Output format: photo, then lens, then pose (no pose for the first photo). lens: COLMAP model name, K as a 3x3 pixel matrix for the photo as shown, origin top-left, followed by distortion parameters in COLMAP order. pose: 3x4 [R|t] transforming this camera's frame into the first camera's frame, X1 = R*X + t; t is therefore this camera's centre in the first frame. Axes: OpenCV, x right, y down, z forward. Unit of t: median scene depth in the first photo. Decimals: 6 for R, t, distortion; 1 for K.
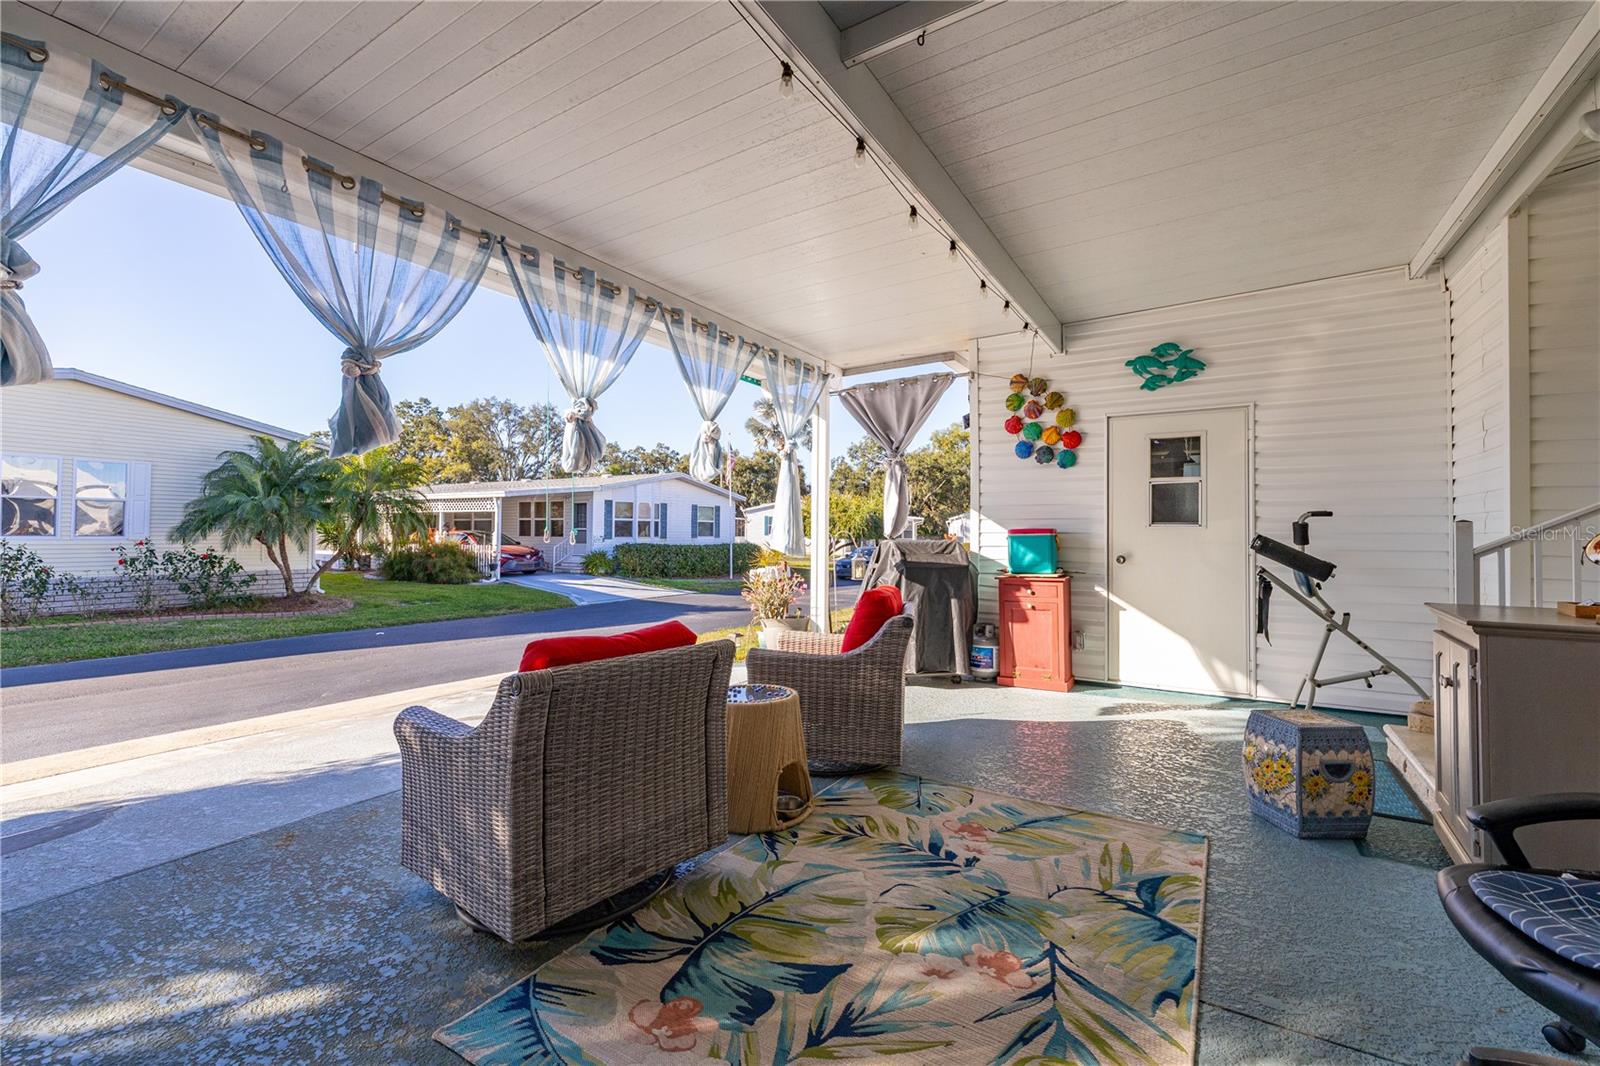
lens RADIAL K [[677.4, 0, 796.9], [0, 677.4, 526.0], [0, 0, 1]] dist [-0.002499, -0.000203]
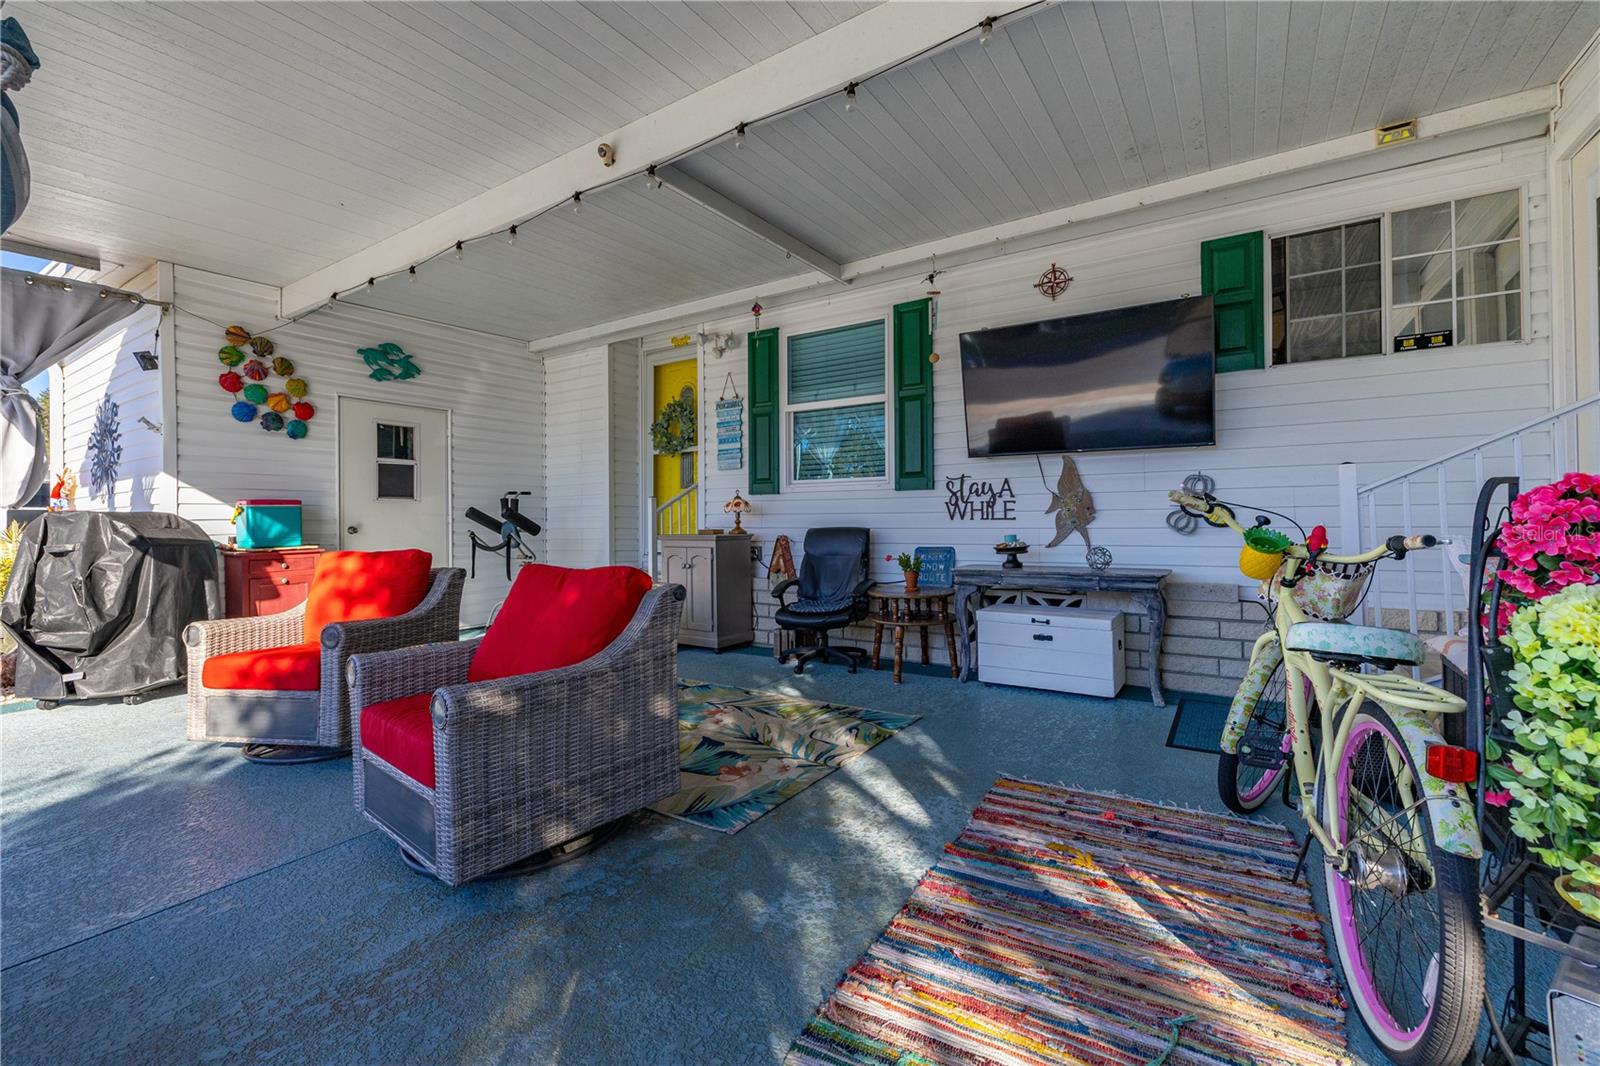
lens RADIAL K [[677.4, 0, 798.5], [0, 677.4, 526.6], [0, 0, 1]] dist [-0.002499, -0.000203]
pose [[0.018906, -0.008469, 0.999785, -0.586831], [0.004105, 0.999956, 0.008393, 0.037741], [-0.999813, 0.003946, 0.018940, 0.260300]]
